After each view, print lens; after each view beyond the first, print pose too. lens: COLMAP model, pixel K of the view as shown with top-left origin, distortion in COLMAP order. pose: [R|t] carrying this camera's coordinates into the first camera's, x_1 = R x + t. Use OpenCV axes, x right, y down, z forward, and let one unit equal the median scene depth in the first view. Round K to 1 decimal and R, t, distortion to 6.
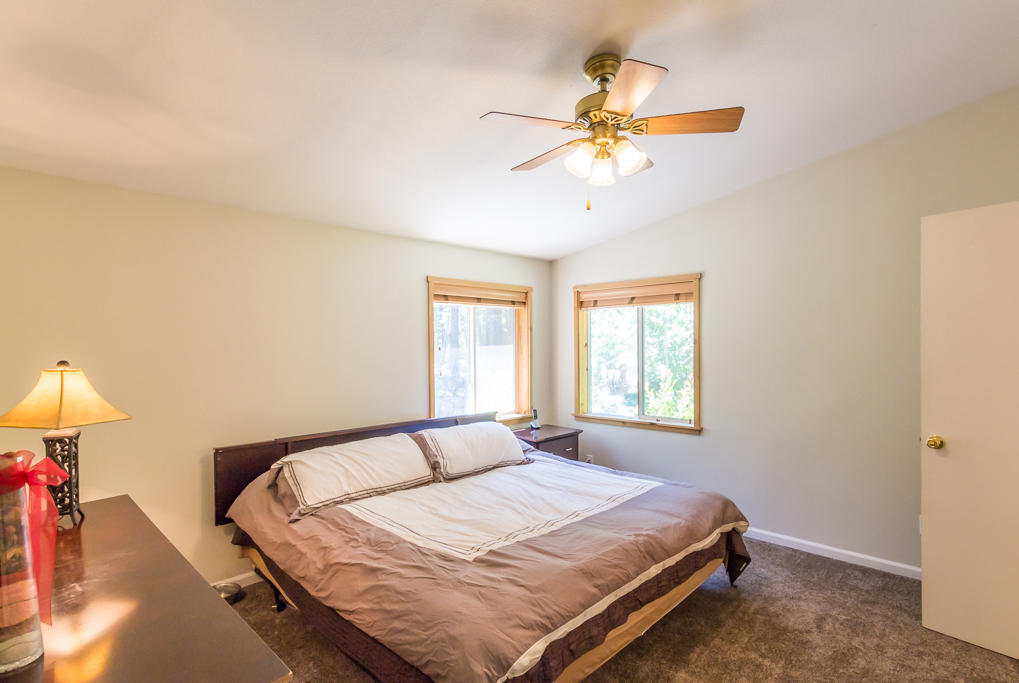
lens RADIAL K [[489.1, 0, 514.0], [0, 489.1, 348.3], [0, 0, 1]] dist [0.009200, -0.001250]
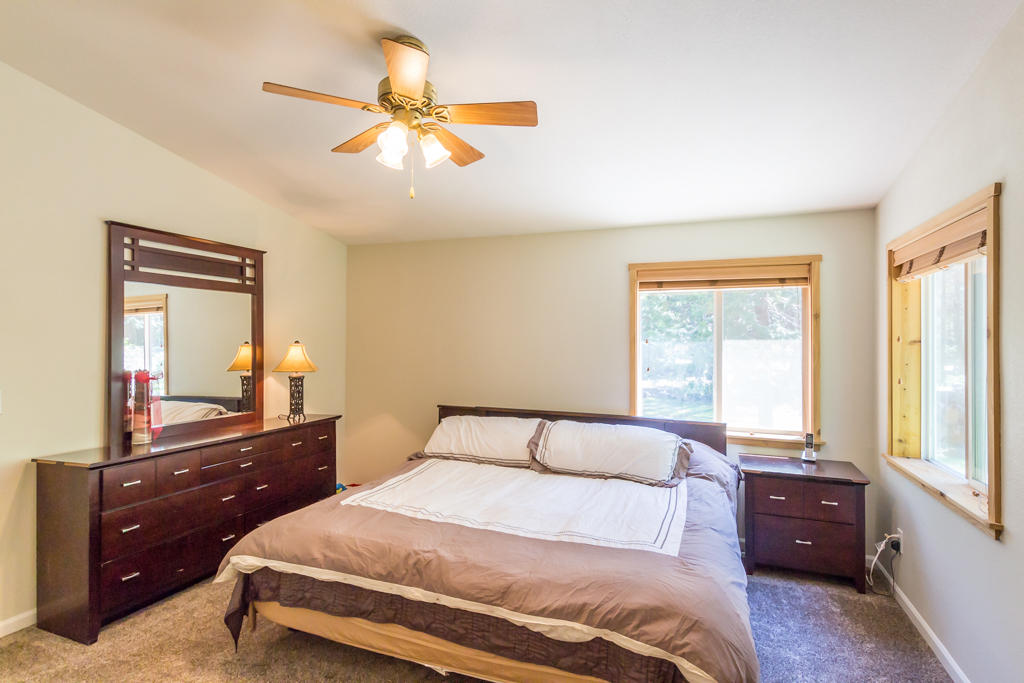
lens RADIAL K [[491.5, 0, 513.1], [0, 491.5, 340.8], [0, 0, 1]] dist [0.009200, -0.001250]
pose [[0.432735, 0.008168, -0.901484, 0.595907], [-0.019652, 0.999807, -0.000375, 0.004701], [0.901307, 0.017878, 0.432812, 0.407511]]
